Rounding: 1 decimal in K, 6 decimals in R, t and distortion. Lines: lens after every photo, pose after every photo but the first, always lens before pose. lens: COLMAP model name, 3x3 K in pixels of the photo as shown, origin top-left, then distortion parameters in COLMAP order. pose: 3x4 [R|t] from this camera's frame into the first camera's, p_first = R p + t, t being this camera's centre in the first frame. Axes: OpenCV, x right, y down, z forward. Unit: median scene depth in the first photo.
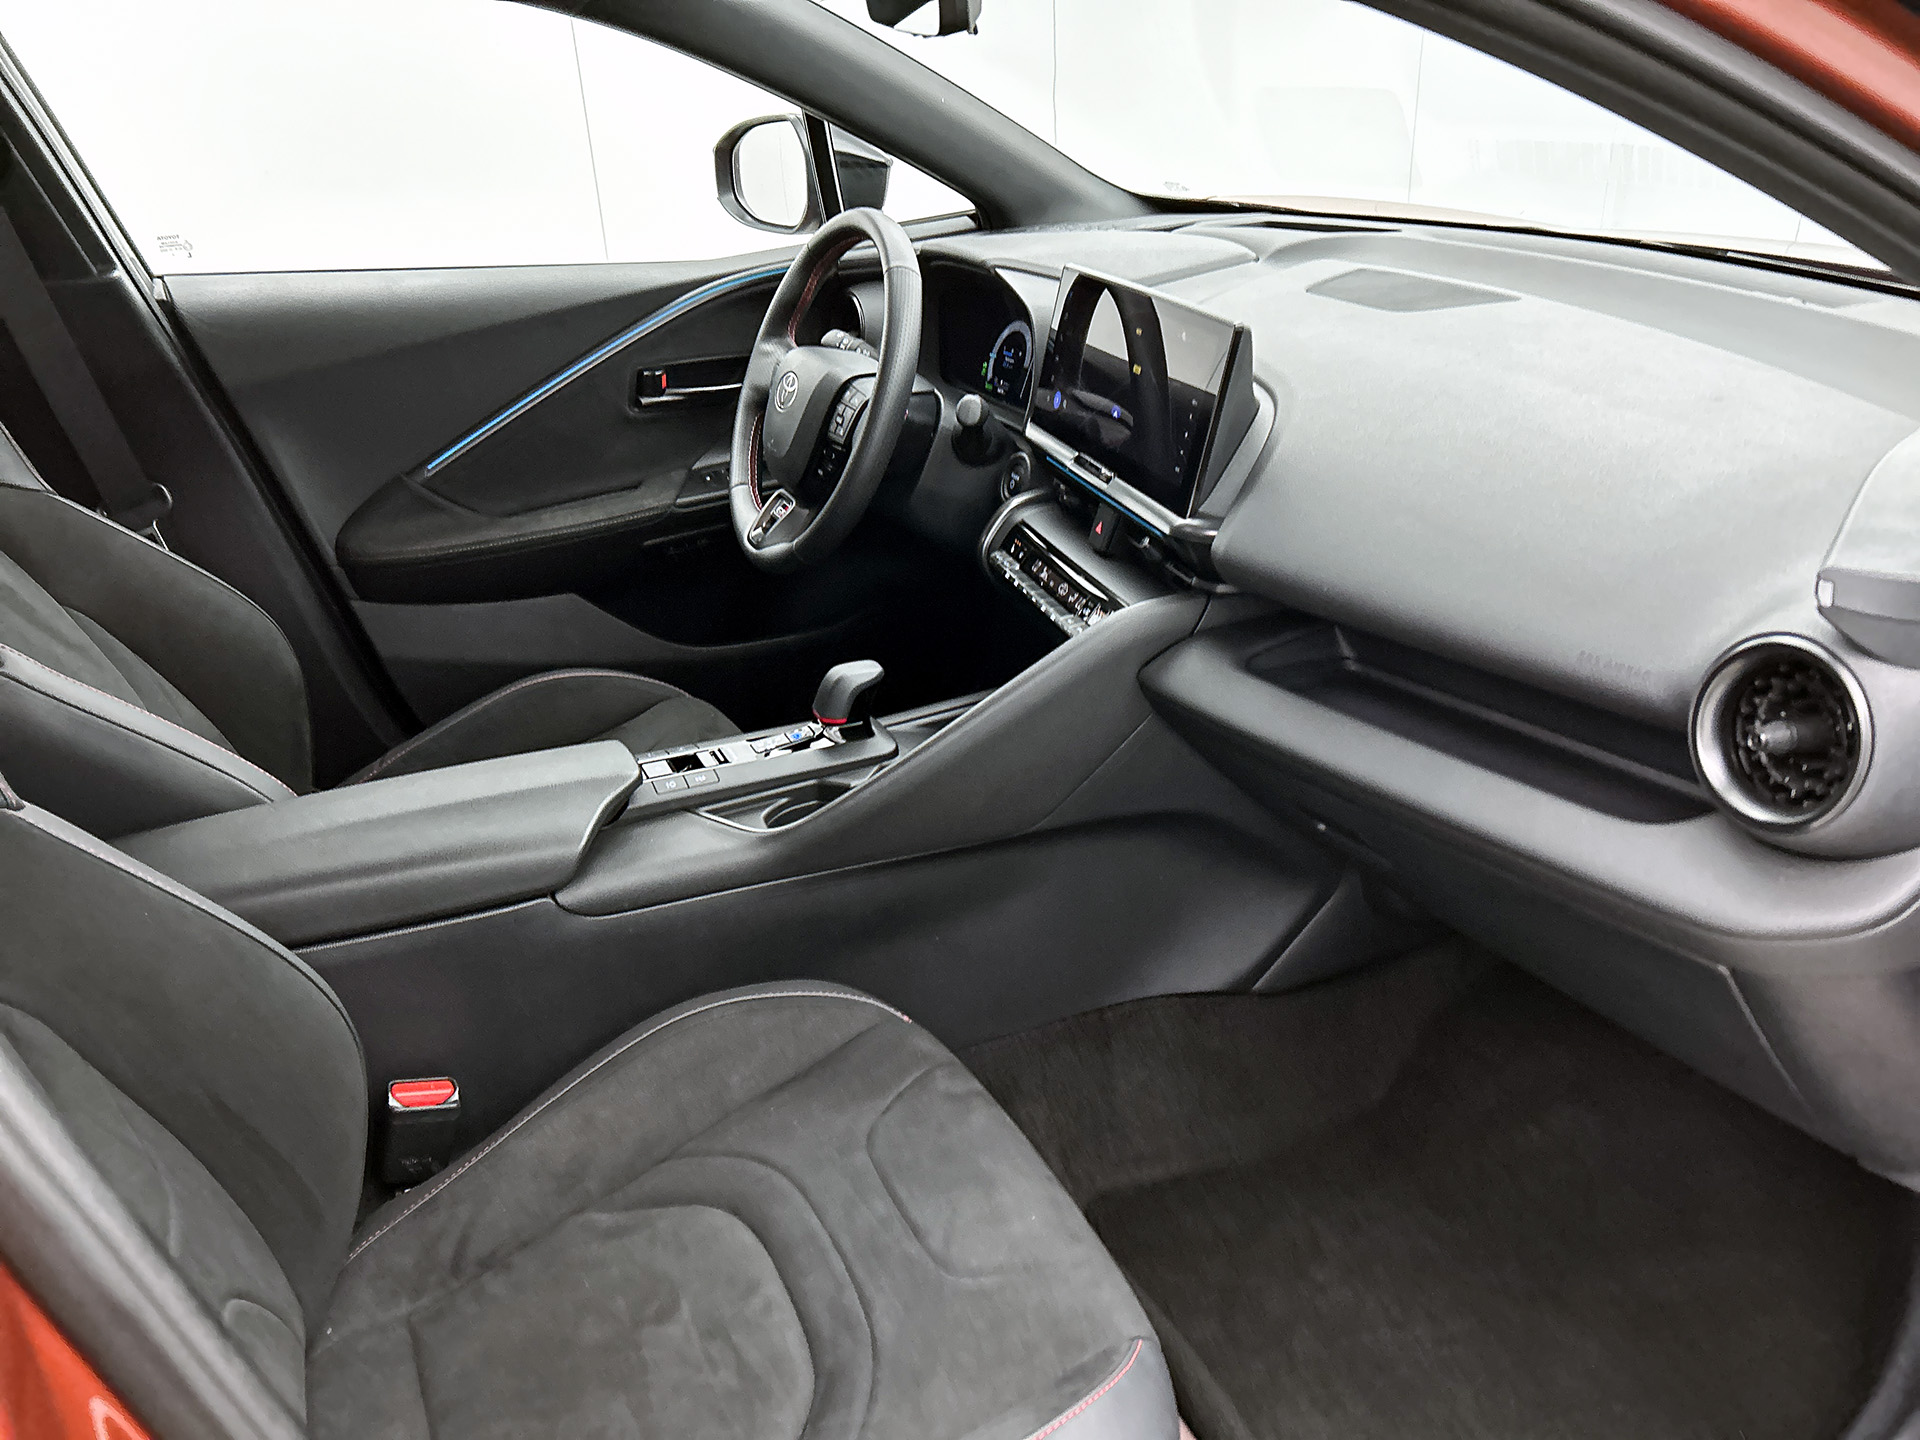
lens RADIAL K [[1464.6, 0, 960.0], [0, 1464.6, 720.0], [0, 0, 1]] dist [0.058367, -0.084554]
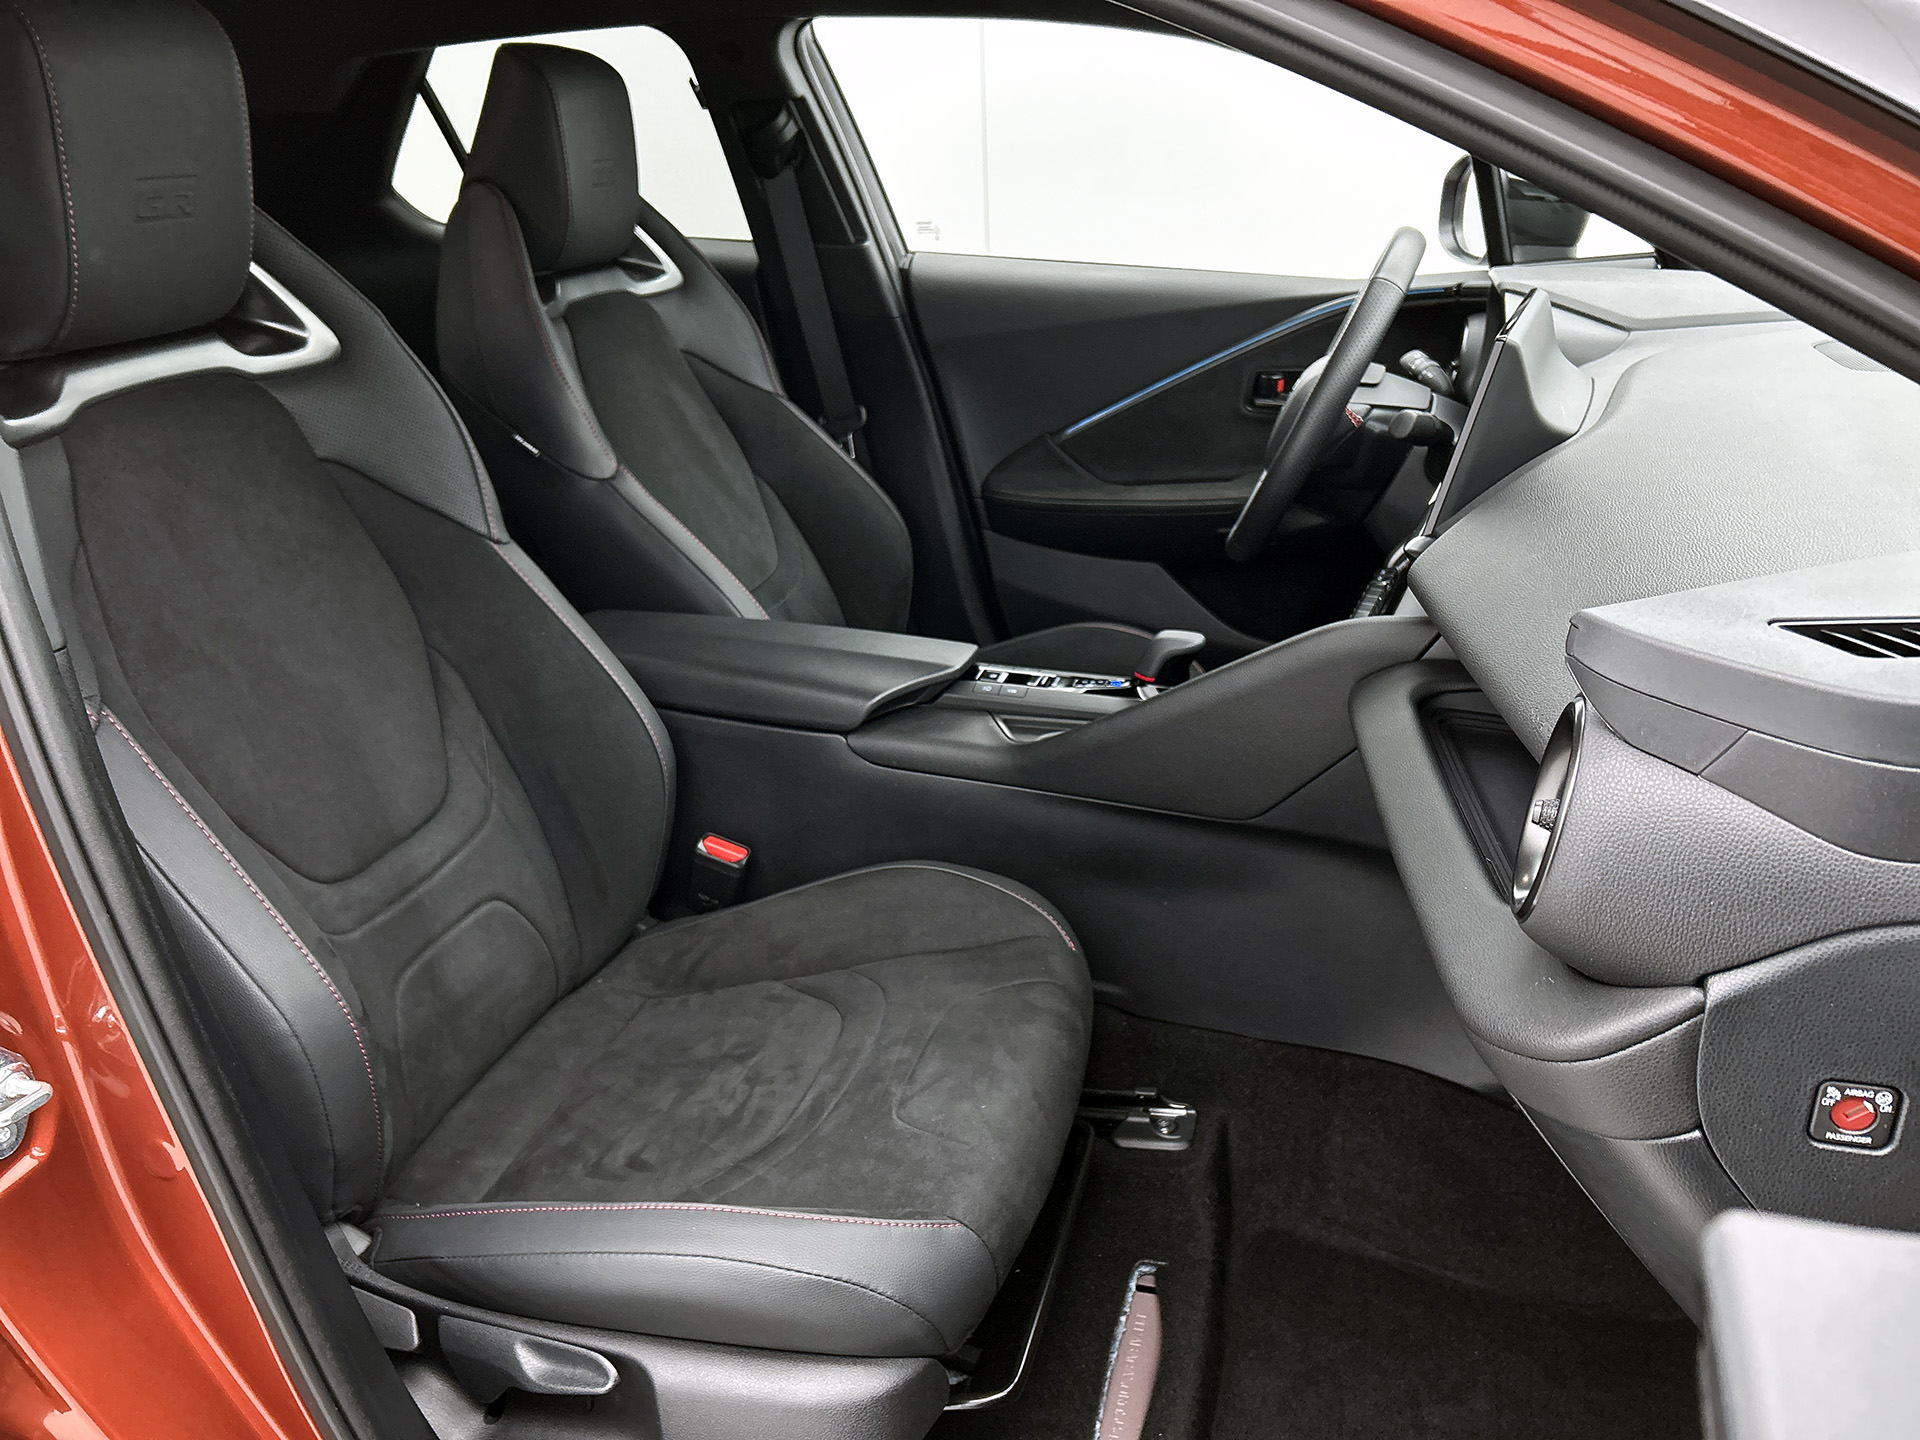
lens RADIAL K [[1447.4, 0, 960.0], [0, 1447.4, 720.0], [0, 0, 1]] dist [0.095764, -0.266130]
pose [[0.740097, 0.261300, -0.619660, 0.396199], [-0.288338, 0.955732, 0.058636, 0.006366], [0.607550, 0.135276, 0.782677, 0.078396]]
